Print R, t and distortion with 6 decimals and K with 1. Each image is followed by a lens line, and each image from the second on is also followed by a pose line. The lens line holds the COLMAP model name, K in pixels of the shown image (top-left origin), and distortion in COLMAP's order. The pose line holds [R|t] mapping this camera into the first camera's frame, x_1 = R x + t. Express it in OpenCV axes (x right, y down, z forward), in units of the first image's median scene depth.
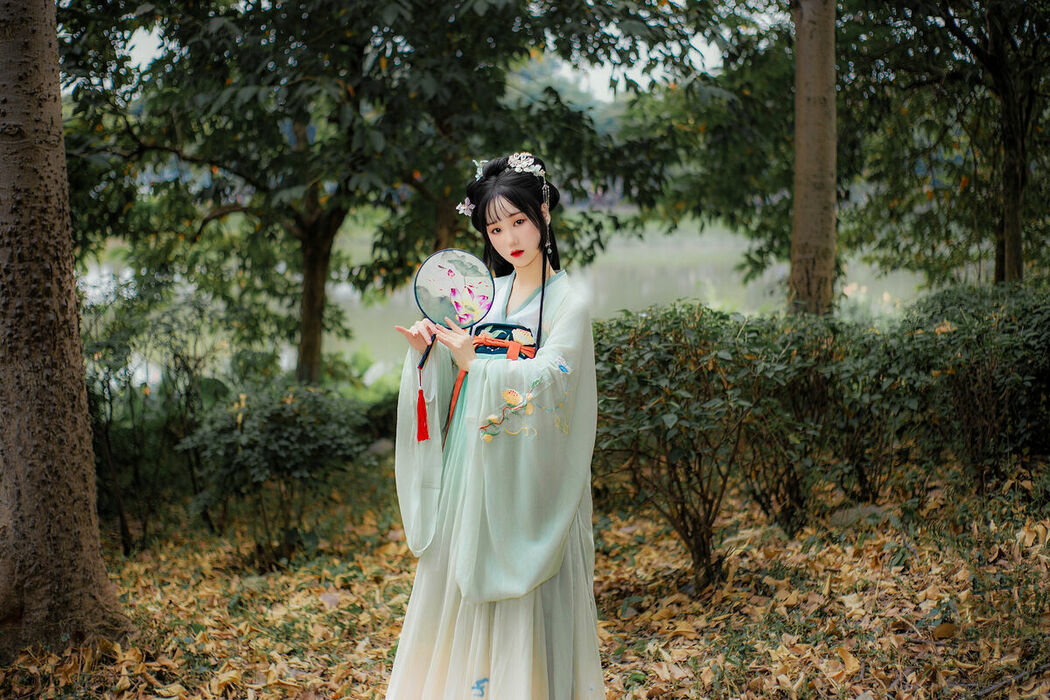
lens RADIAL K [[1476.5, 0, 473.3], [0, 1476.5, 416.0], [0, 0, 1]] dist [-0.029269, -0.036567]
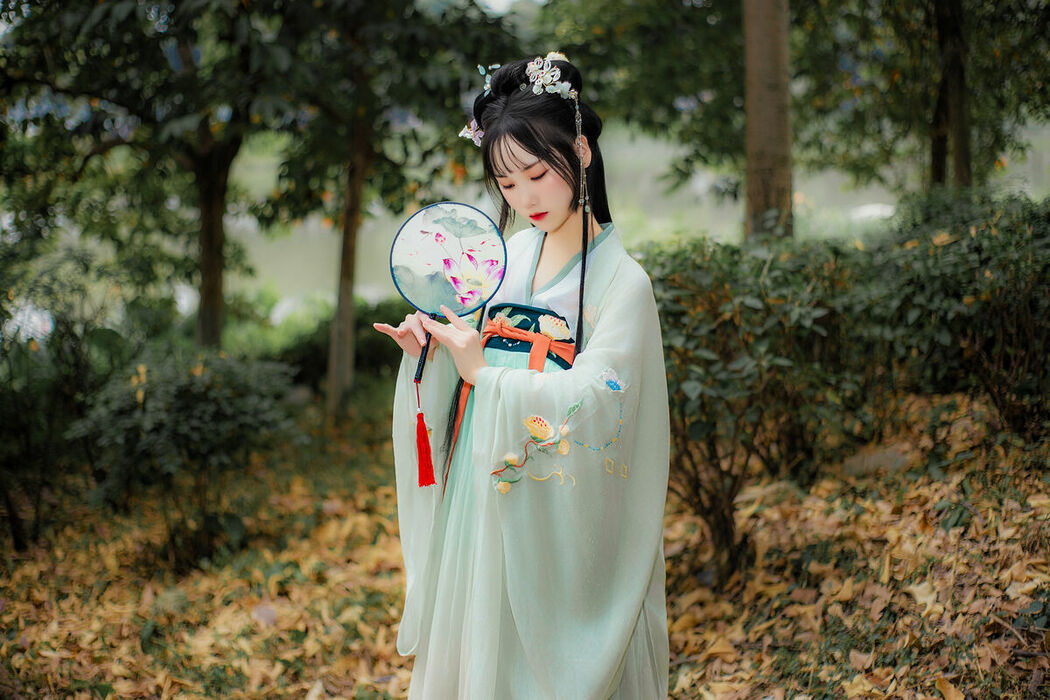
lens RADIAL K [[1496.4, 0, 525.9], [0, 1496.4, 350.6], [0, 0, 1]] dist [-0.008404, -0.135471]
pose [[0.993288, -0.063825, 0.096459, -0.014666], [0.062772, 0.997931, 0.013916, -0.016082], [-0.097148, -0.007768, 0.995240, 0.094331]]
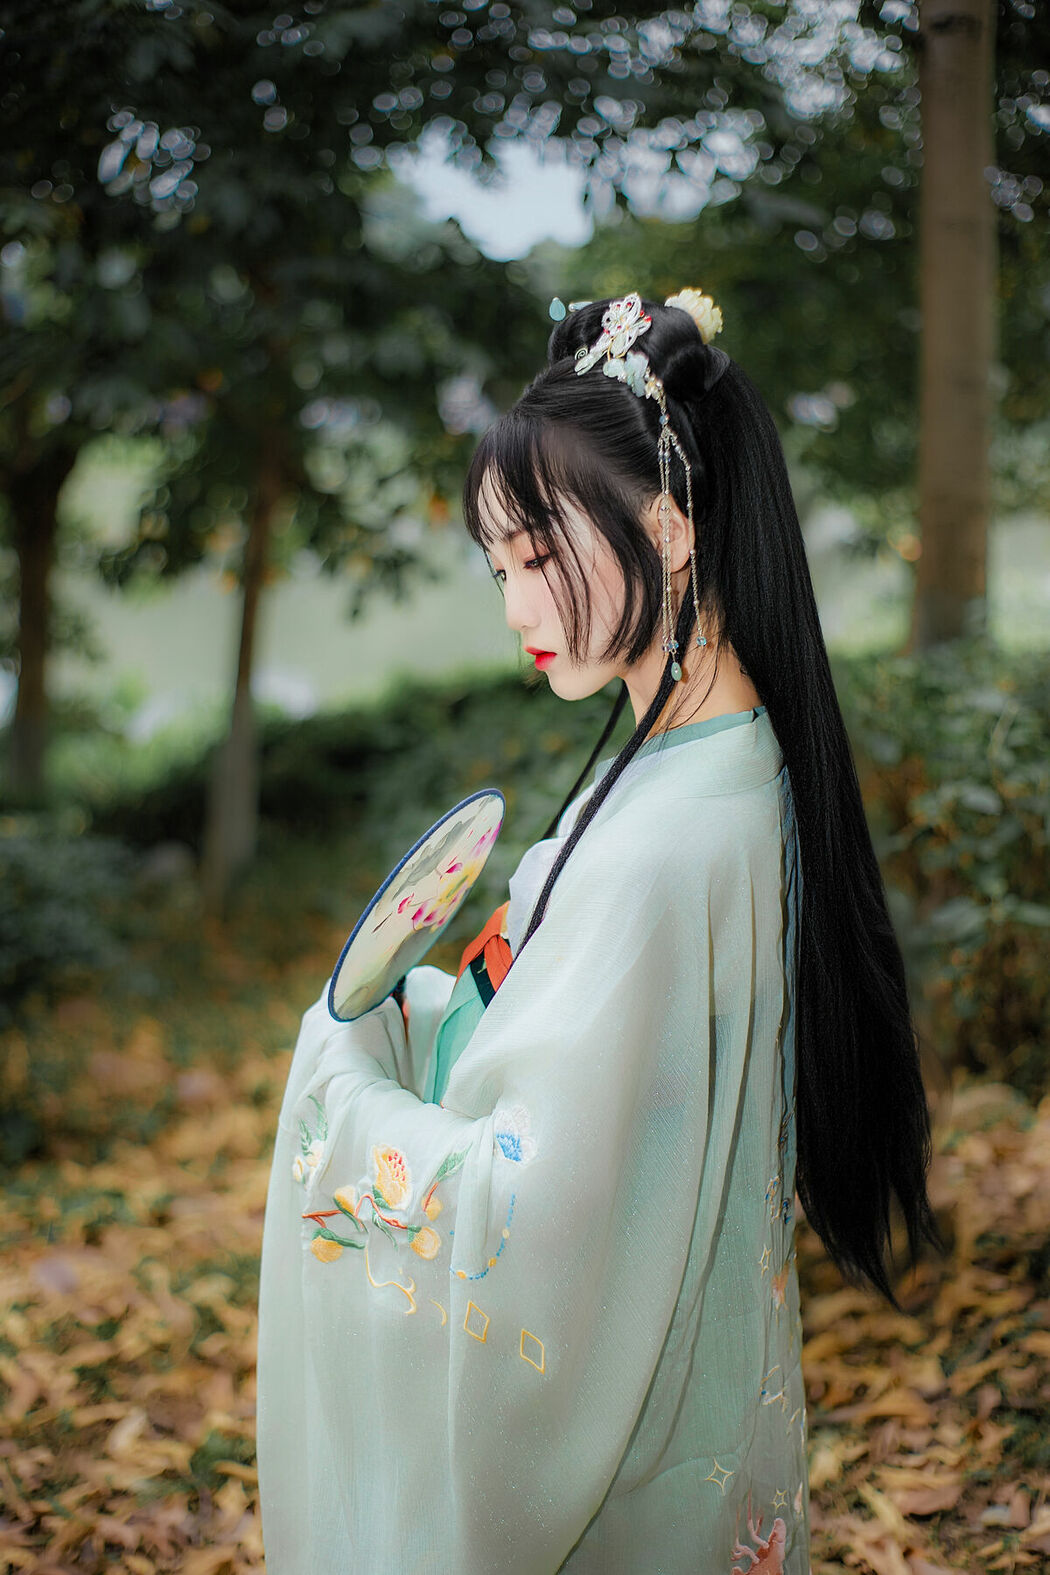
lens RADIAL K [[2301.0, 0, 522.9], [0, 2301.0, 784.8], [0, 0, 1]] dist [-0.043157, -0.005616]
pose [[0.995175, -0.035447, 0.091494, -0.007882], [0.034133, 0.999291, 0.015895, -0.027846], [-0.091993, -0.012695, 0.995679, 0.168480]]
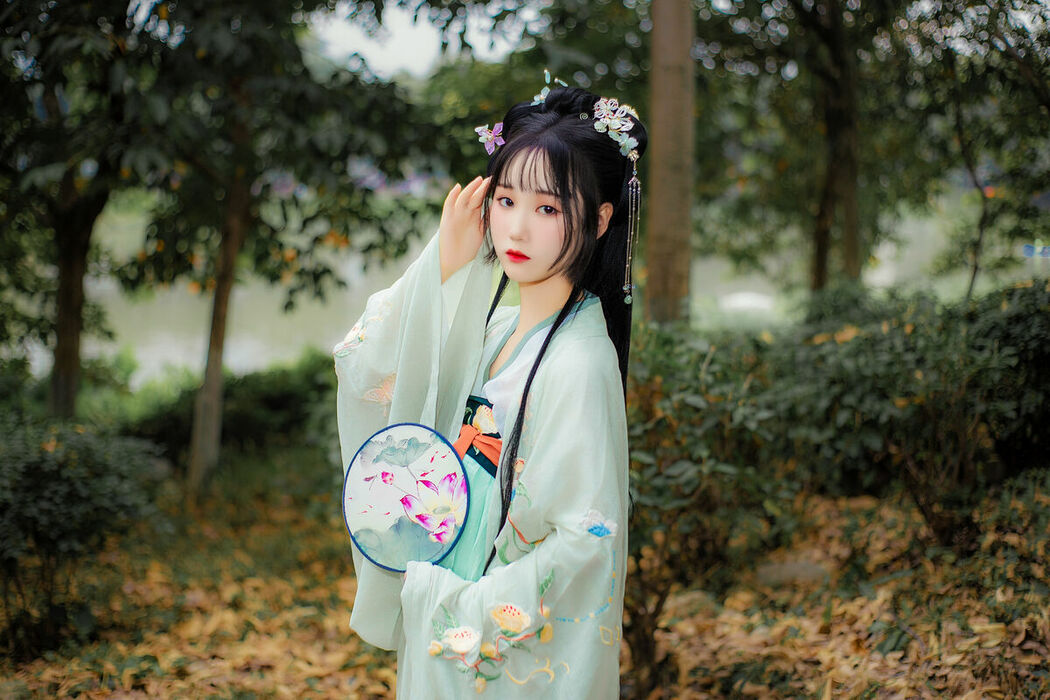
lens RADIAL K [[1505.3, 0, 542.5], [0, 1505.3, 381.4], [0, 0, 1]] dist [-0.025123, -0.093324]
pose [[0.979892, -0.021460, 0.198372, -0.021041], [0.024429, 0.999623, -0.012533, -0.020210], [-0.198028, 0.017127, 0.980047, 0.139117]]
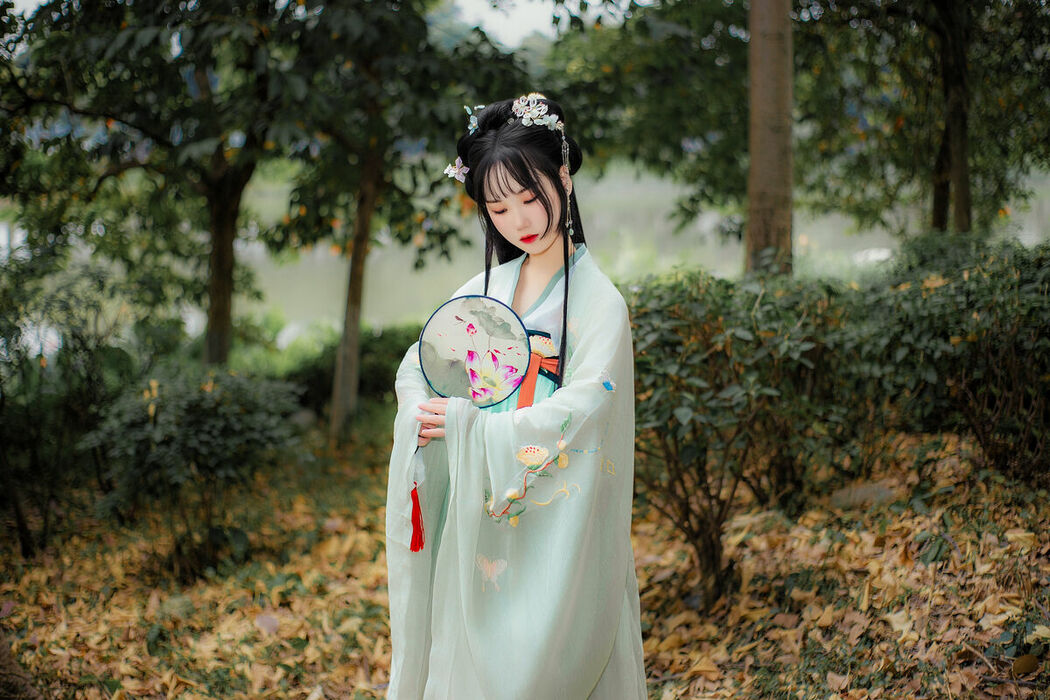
lens RADIAL K [[1490.0, 0, 513.1], [0, 1490.0, 380.2], [0, 0, 1]] dist [-0.006580, -0.165906]
pose [[0.995693, -0.032366, 0.086879, -0.015786], [0.031541, 0.999444, 0.010854, -0.013438], [-0.087182, -0.008067, 0.996160, 0.077880]]
